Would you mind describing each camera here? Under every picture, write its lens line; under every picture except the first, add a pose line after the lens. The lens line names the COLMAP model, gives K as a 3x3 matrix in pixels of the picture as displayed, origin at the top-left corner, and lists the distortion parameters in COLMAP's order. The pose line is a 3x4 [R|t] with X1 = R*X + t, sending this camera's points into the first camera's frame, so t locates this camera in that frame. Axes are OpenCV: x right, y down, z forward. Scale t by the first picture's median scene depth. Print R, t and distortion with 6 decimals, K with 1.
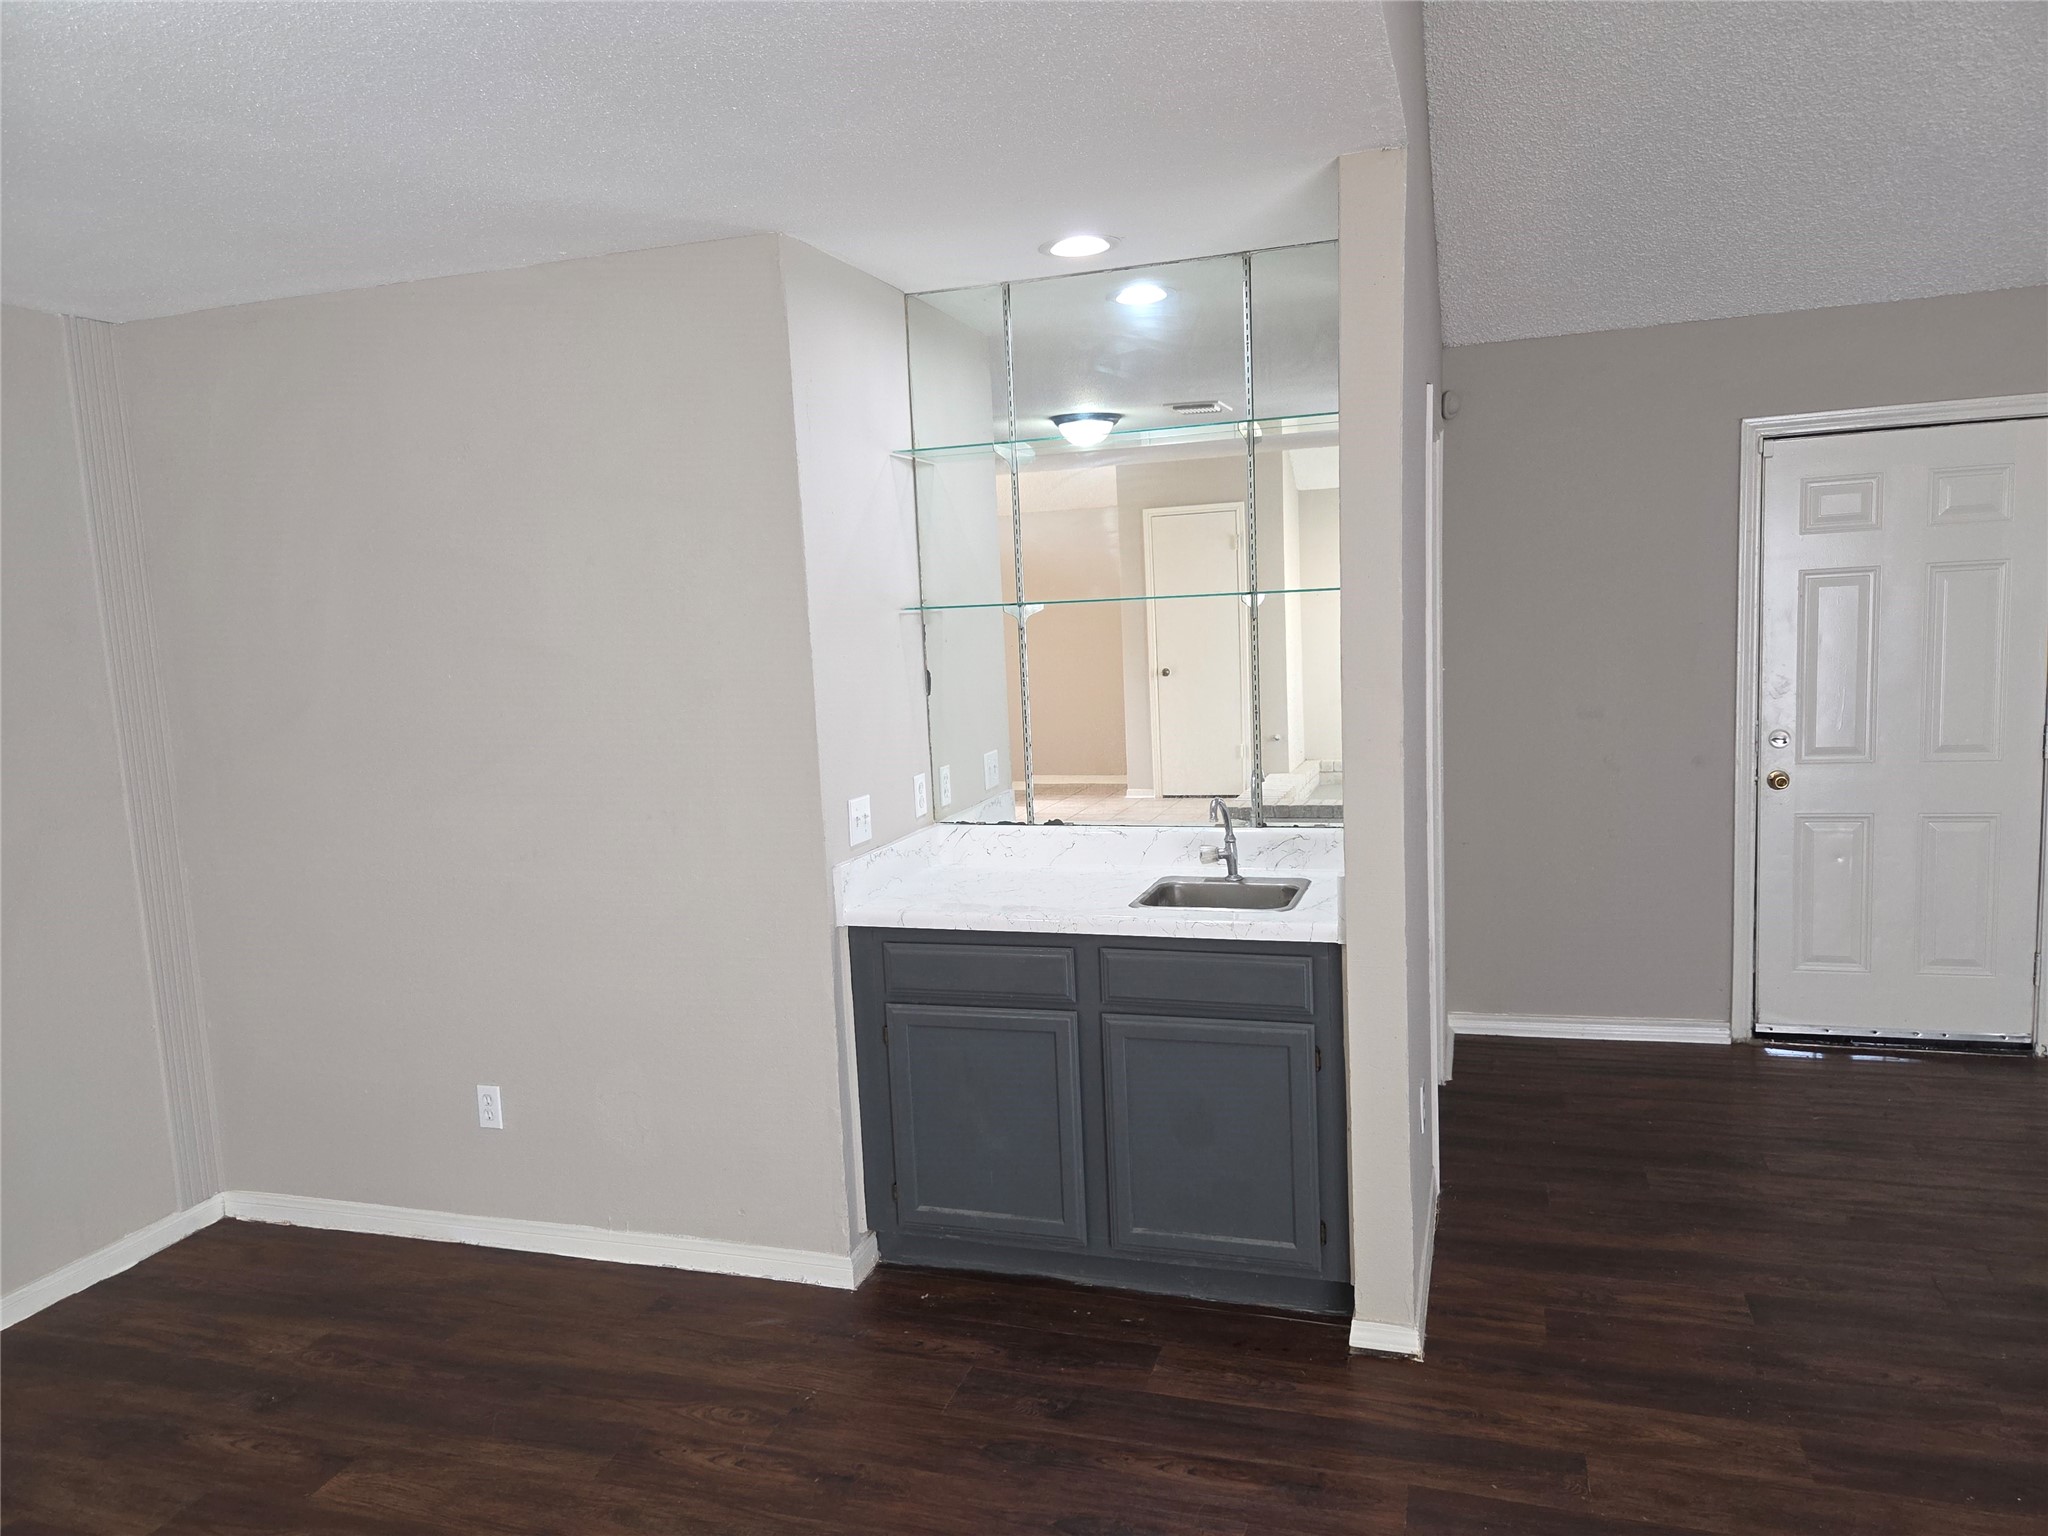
lens RADIAL K [[1374.0, 0, 1028.5], [0, 1374.0, 769.5], [0, 0, 1]] dist [0.068331, -0.060234]
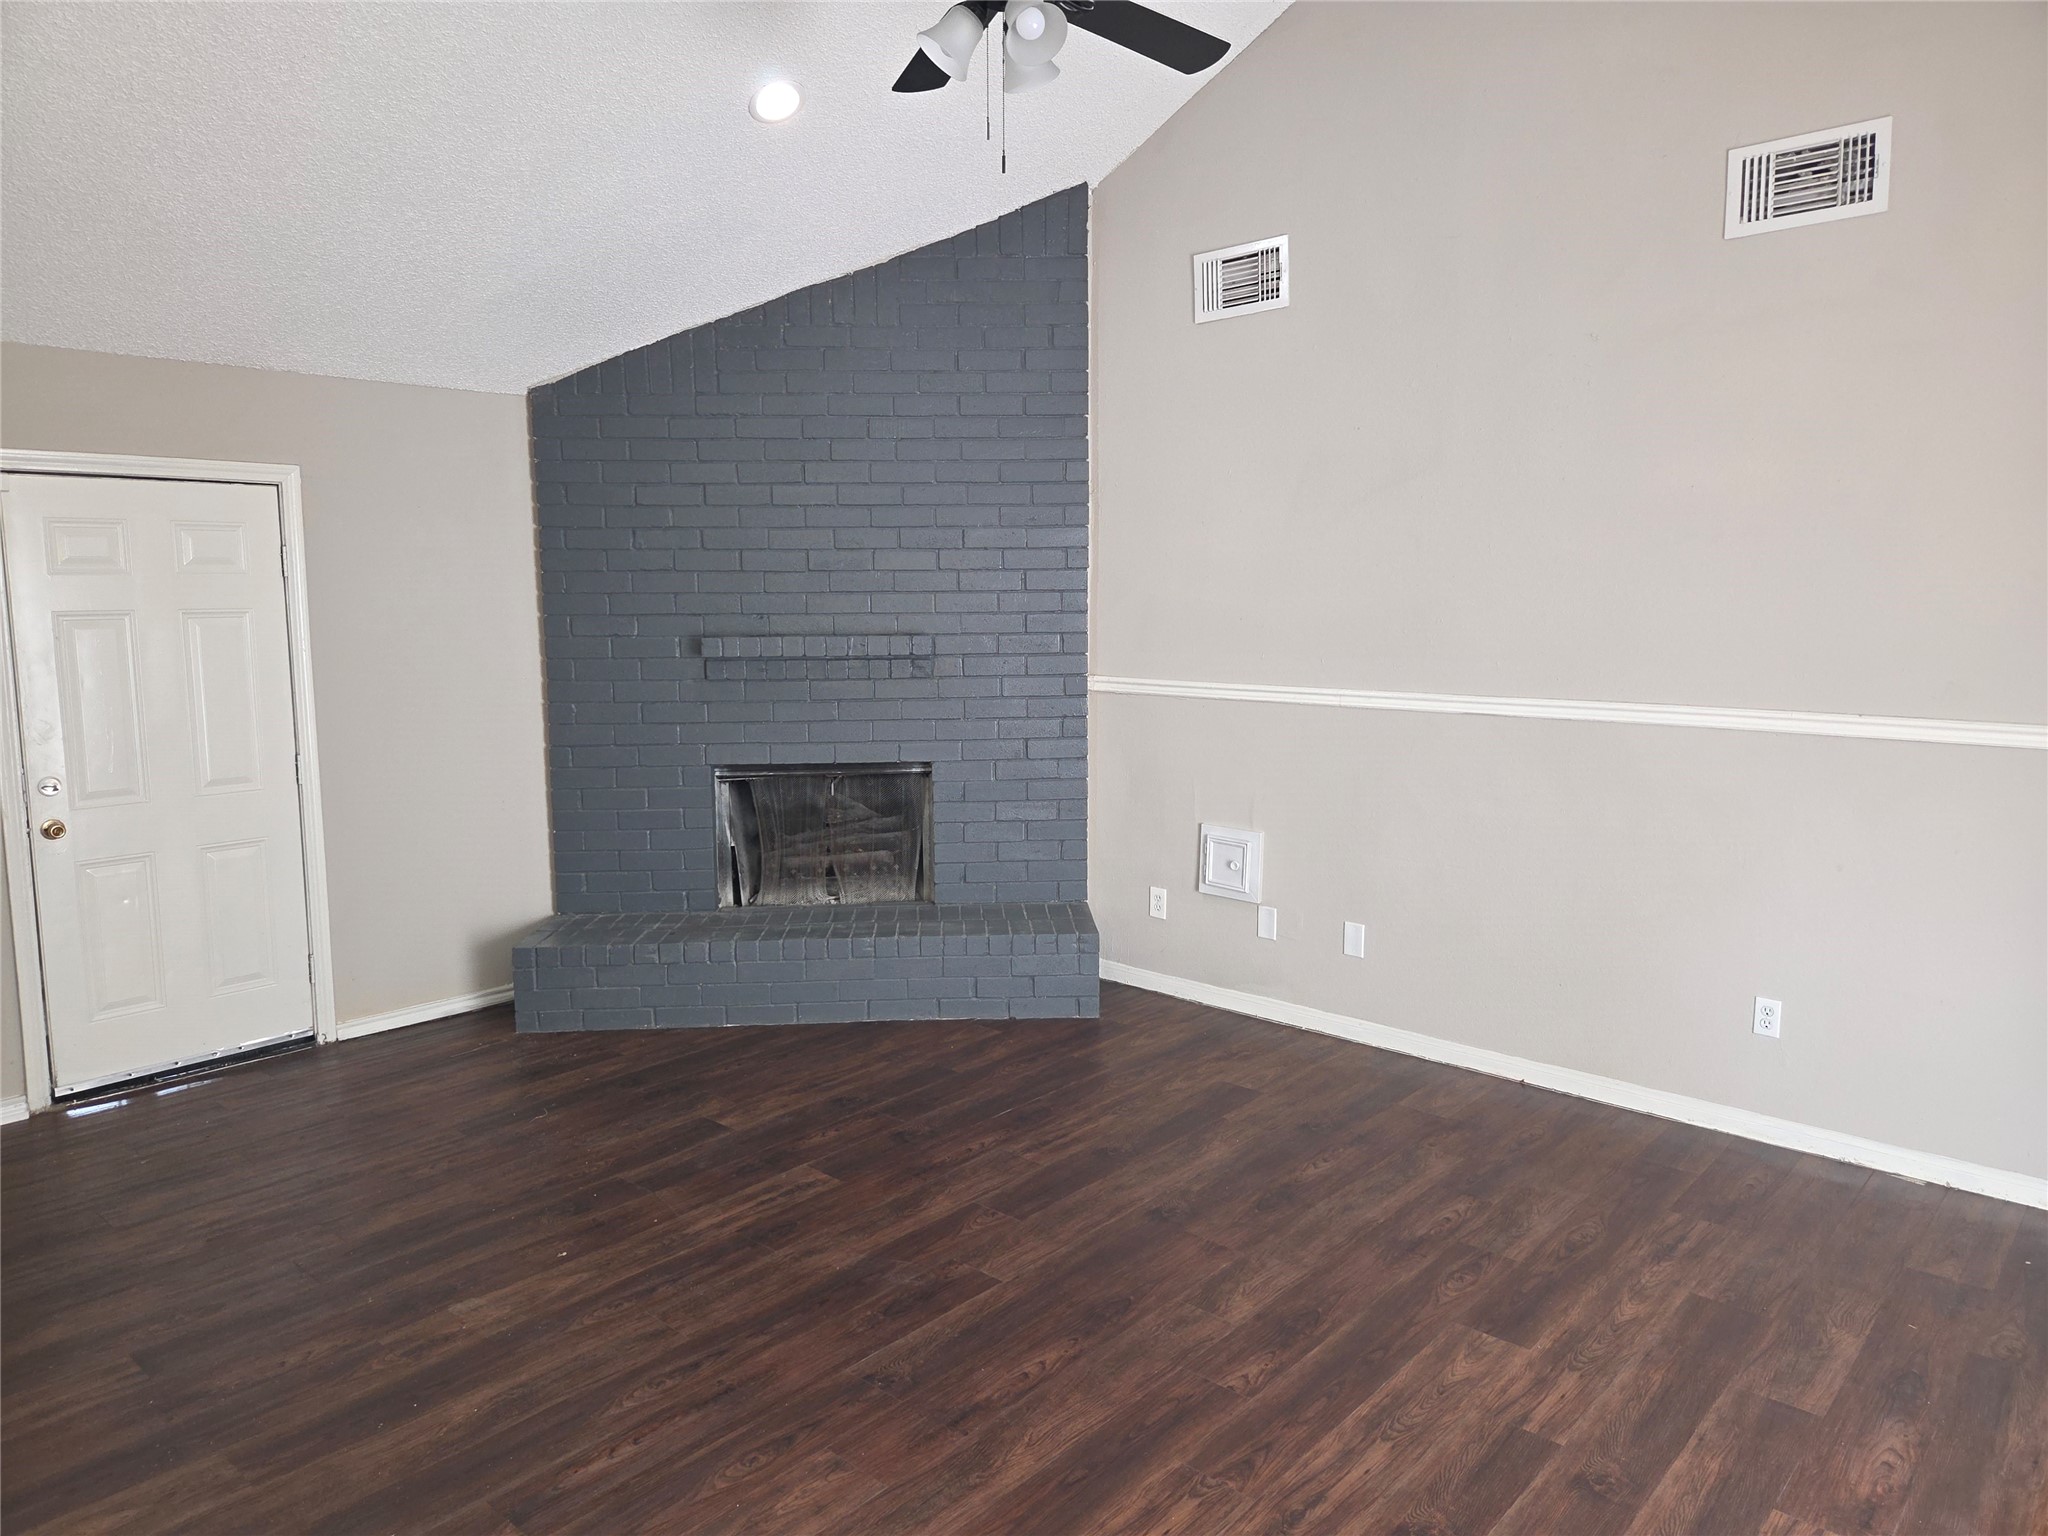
lens RADIAL K [[1374.0, 0, 1021.7], [0, 1374.0, 754.4], [0, 0, 1]] dist [0.068331, -0.060234]
pose [[0.401527, -0.064172, 0.913596, -0.071963], [0.095352, 0.995050, 0.027986, -0.007530], [-0.910870, 0.075876, 0.405659, 0.001718]]
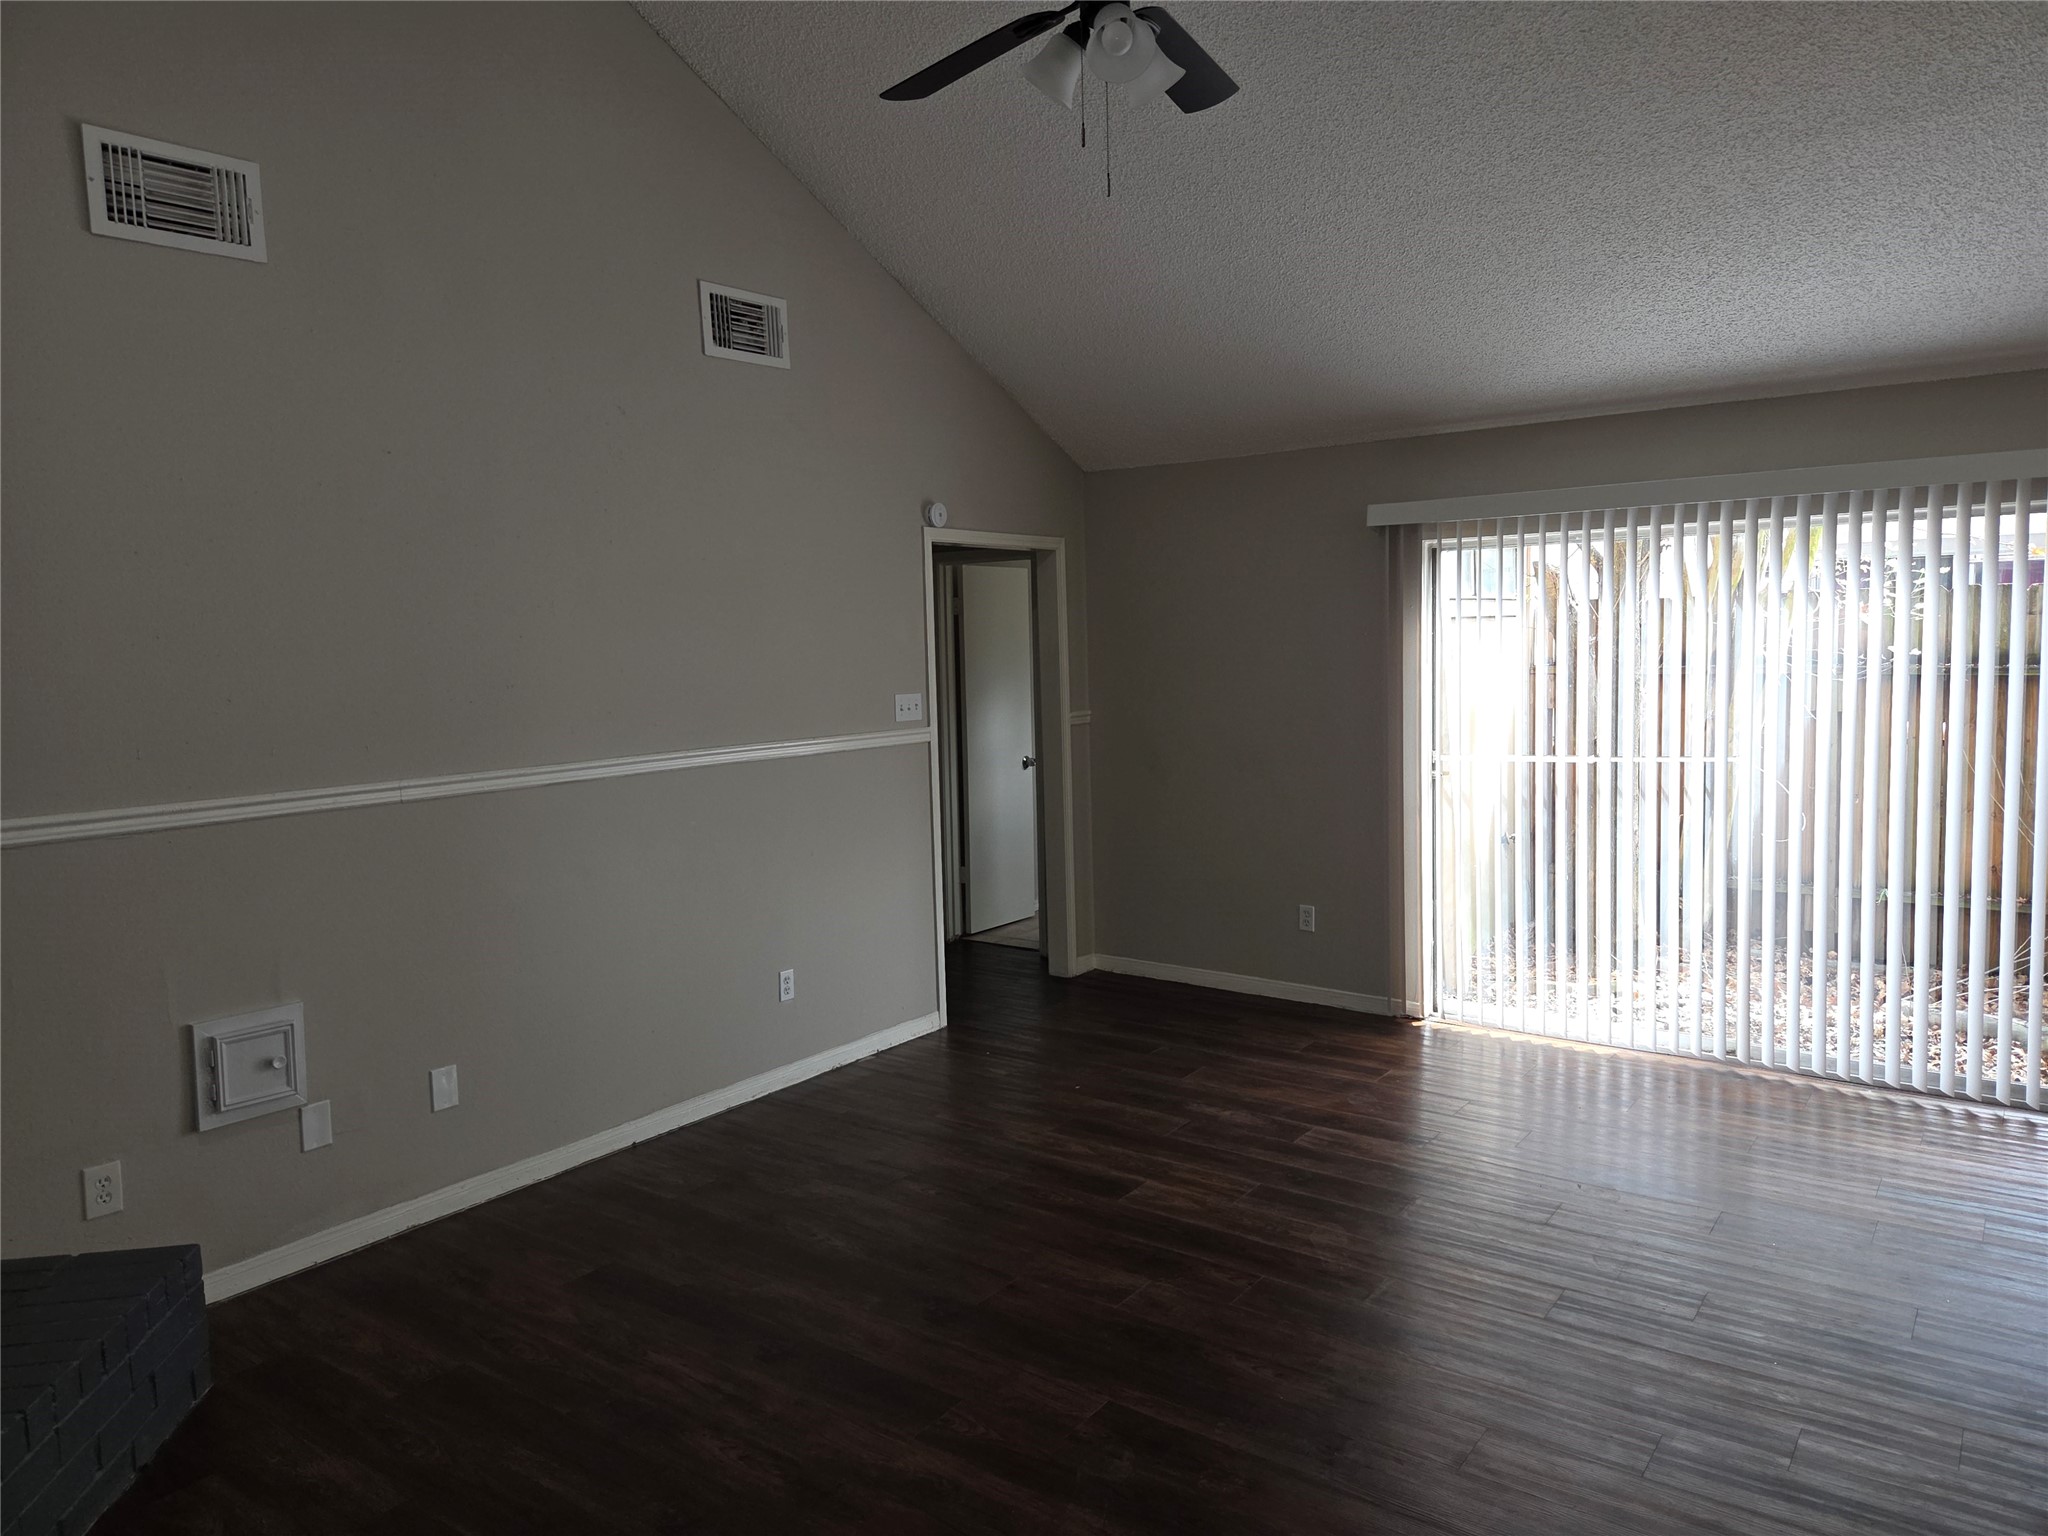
lens RADIAL K [[1374.0, 0, 1024.7], [0, 1374.0, 757.4], [0, 0, 1]] dist [0.068331, -0.060234]
pose [[-0.945541, 0.042587, 0.322704, 0.392198], [0.107917, 0.976346, 0.187356, -0.140260], [-0.307092, 0.211978, -0.927771, 0.902955]]
